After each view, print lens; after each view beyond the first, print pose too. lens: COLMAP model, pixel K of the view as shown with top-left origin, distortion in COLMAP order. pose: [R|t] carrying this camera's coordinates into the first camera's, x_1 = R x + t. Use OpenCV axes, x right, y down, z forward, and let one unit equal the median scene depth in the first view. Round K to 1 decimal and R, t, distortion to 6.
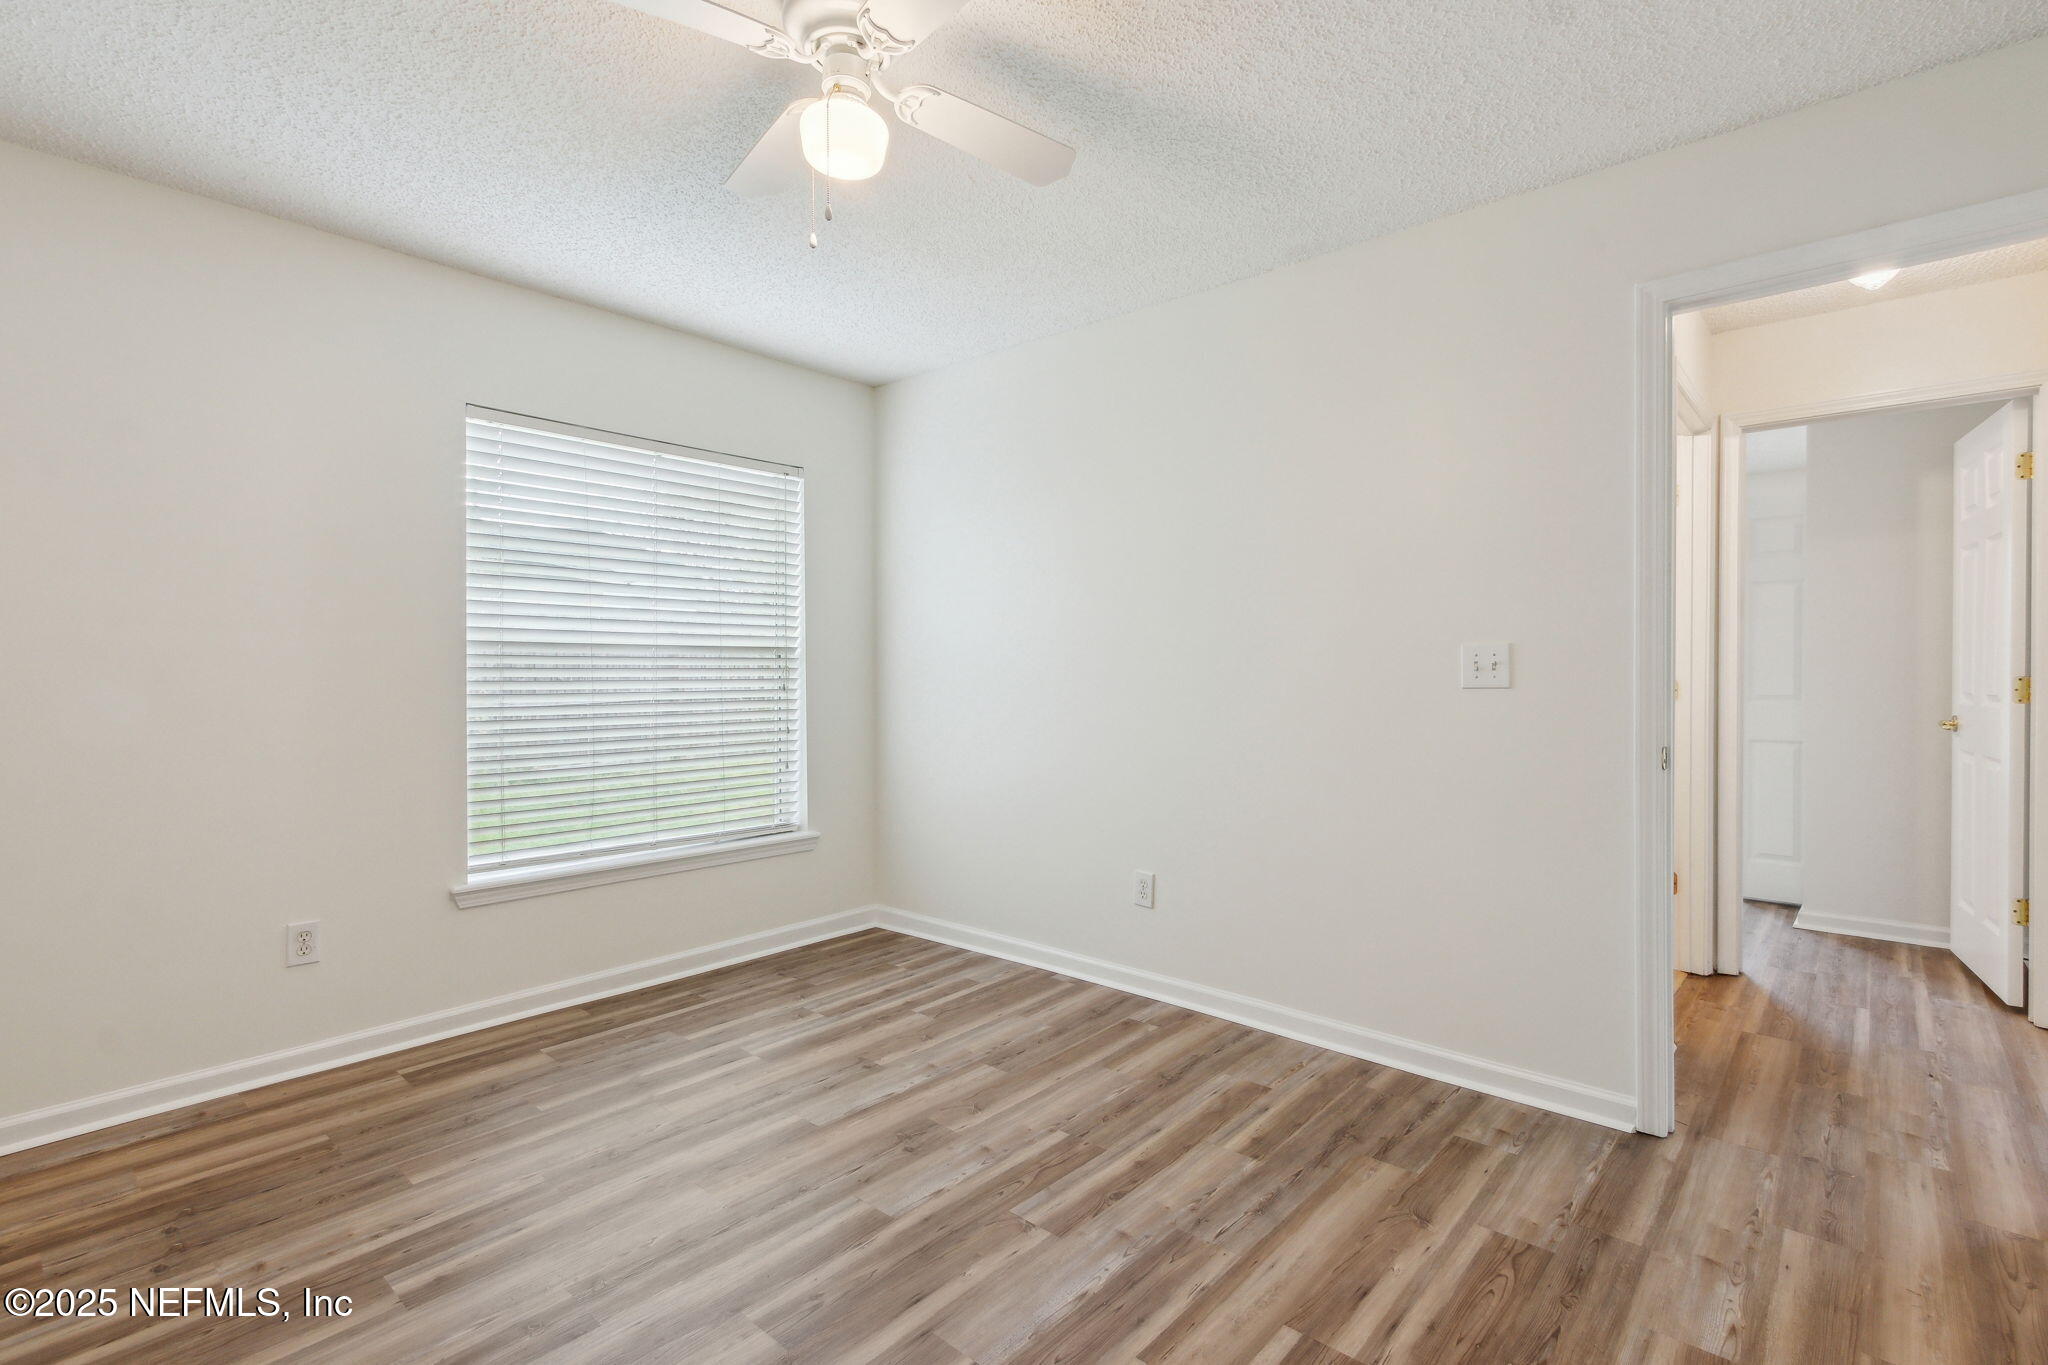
lens RADIAL K [[953.4, 0, 1027.9], [0, 953.4, 661.4], [0, 0, 1]] dist [0.002076, -0.000586]
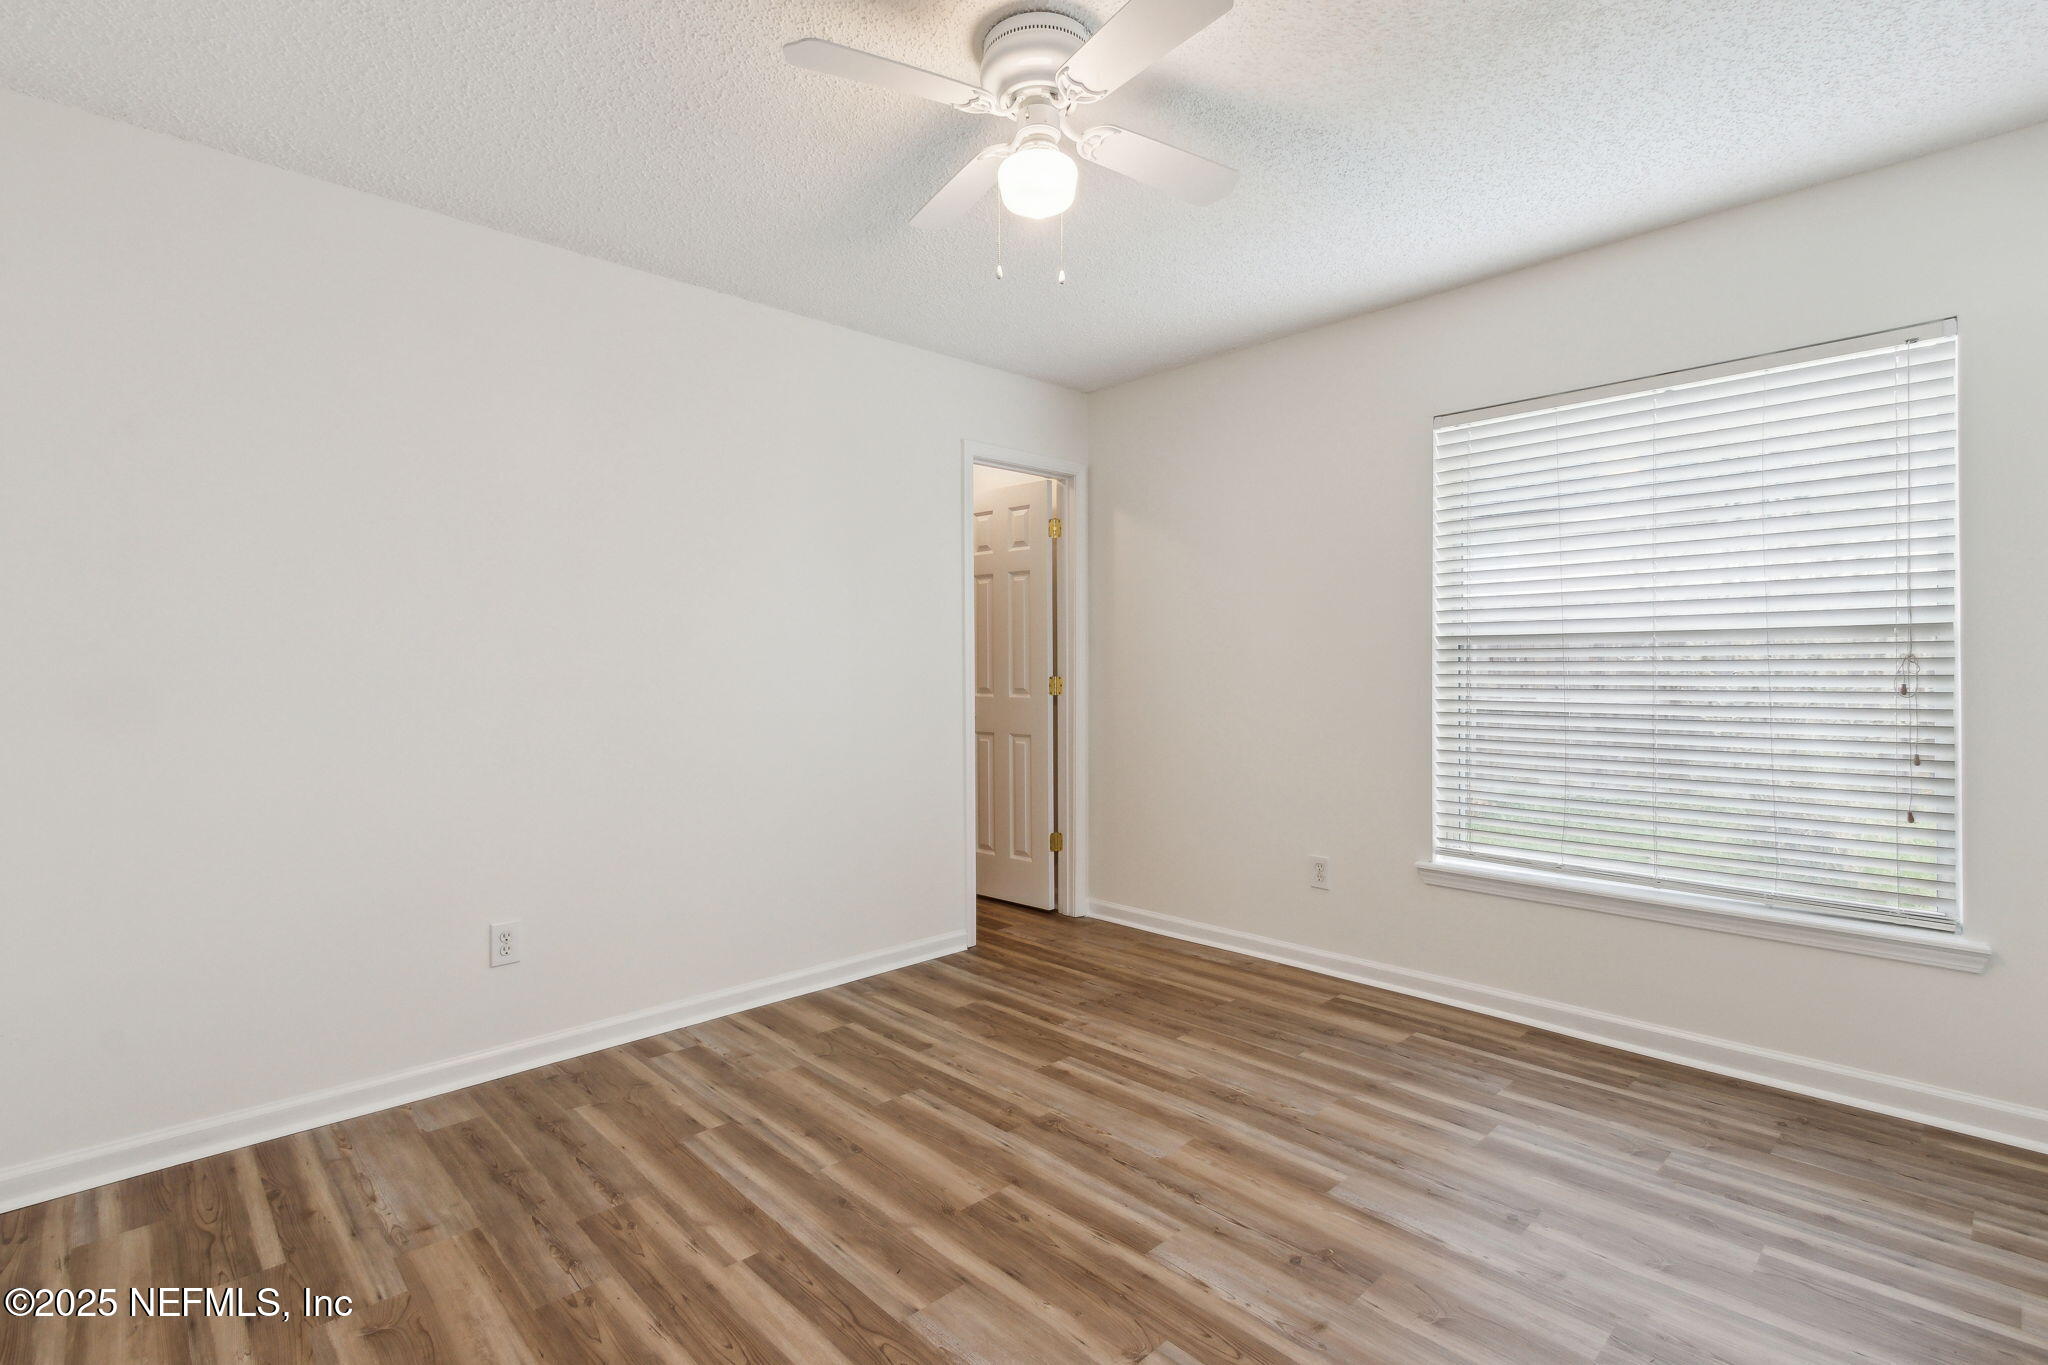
lens RADIAL K [[953.4, 0, 1027.9], [0, 953.4, 661.4], [0, 0, 1]] dist [0.002076, -0.000586]
pose [[-0.082347, -0.005448, -0.996589, 0.549836], [0.012650, 0.999899, -0.006511, 0.007247], [0.996523, -0.013143, -0.082270, 0.666613]]
